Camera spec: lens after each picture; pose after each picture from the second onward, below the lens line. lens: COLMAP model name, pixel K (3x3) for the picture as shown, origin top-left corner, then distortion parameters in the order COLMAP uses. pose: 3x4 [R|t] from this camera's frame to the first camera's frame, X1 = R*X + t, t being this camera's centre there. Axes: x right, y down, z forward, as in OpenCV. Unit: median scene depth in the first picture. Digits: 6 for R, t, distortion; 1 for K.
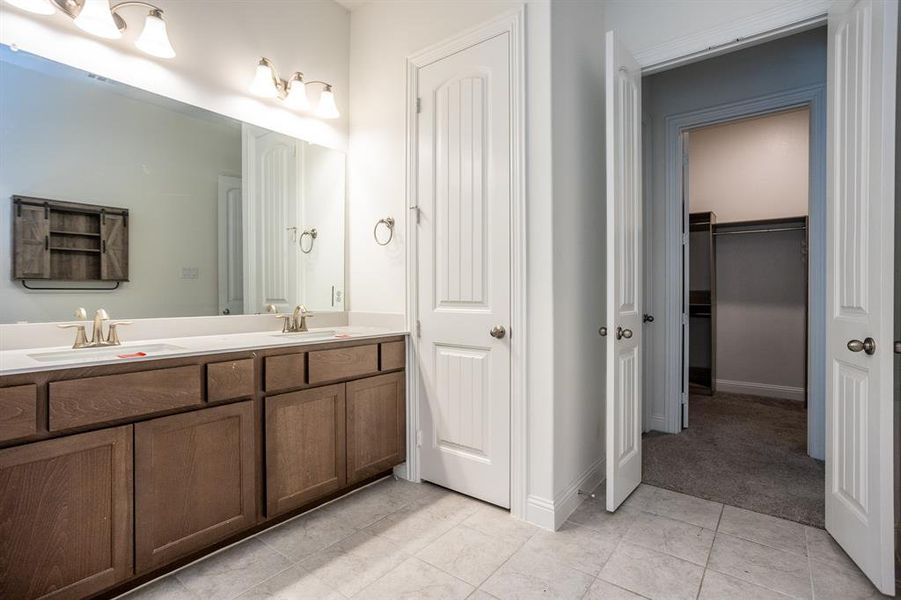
lens RADIAL K [[428.8, 0, 450.5], [0, 428.8, 300.0], [0, 0, 1]] dist [-0.090568, -0.000491]
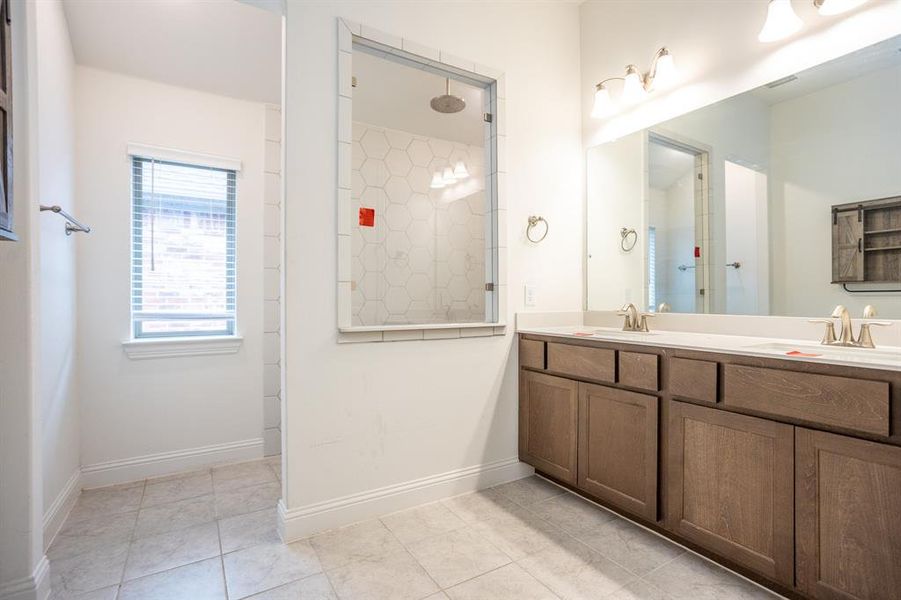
lens RADIAL K [[357.2, 0, 450.5], [0, 357.2, 300.0], [0, 0, 1]] dist [0.000350, 0.000112]
pose [[-0.321194, -0.003636, -0.947006, 0.306143], [-0.005536, 0.999983, -0.001961, 0.004295], [0.946997, 0.004613, -0.321209, 0.472672]]
